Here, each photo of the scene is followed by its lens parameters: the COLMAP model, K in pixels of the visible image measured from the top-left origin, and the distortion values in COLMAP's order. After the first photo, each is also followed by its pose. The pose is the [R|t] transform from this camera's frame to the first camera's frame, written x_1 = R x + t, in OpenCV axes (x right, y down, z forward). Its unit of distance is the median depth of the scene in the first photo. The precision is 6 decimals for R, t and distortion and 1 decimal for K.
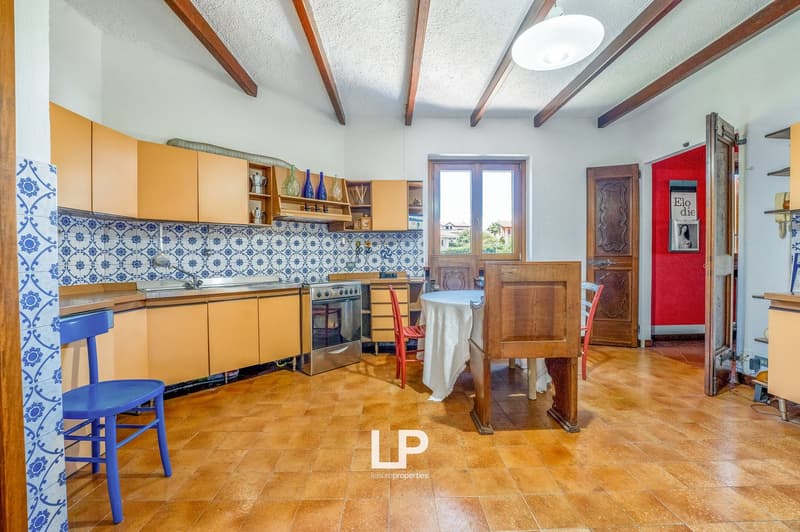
lens RADIAL K [[345.5, 0, 404.0], [0, 345.5, 263.6], [0, 0, 1]] dist [-0.004595, -0.000195]
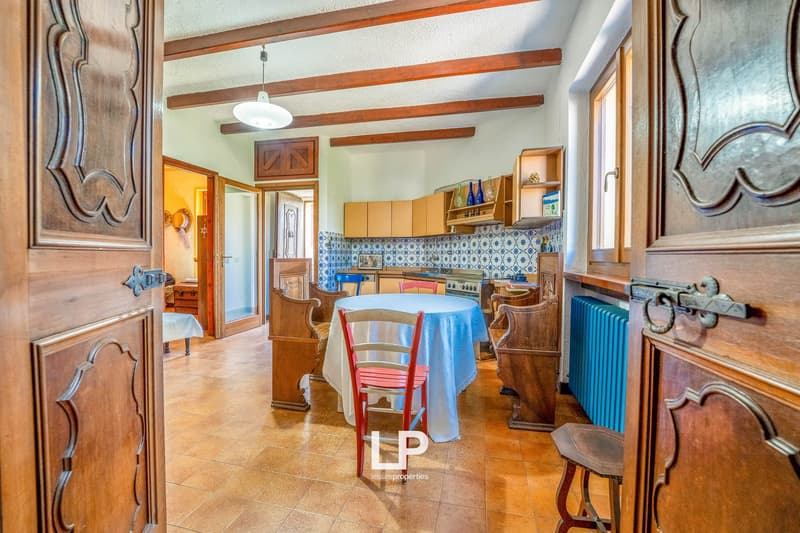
lens RADIAL K [[345.5, 0, 404.1], [0, 345.5, 265.5], [0, 0, 1]] dist [-0.004595, -0.000195]
pose [[-0.244120, 0.029574, -0.969294, 0.918676], [-0.023074, 0.999075, 0.036294, -0.022131], [0.969470, 0.031225, -0.243212, 1.052133]]
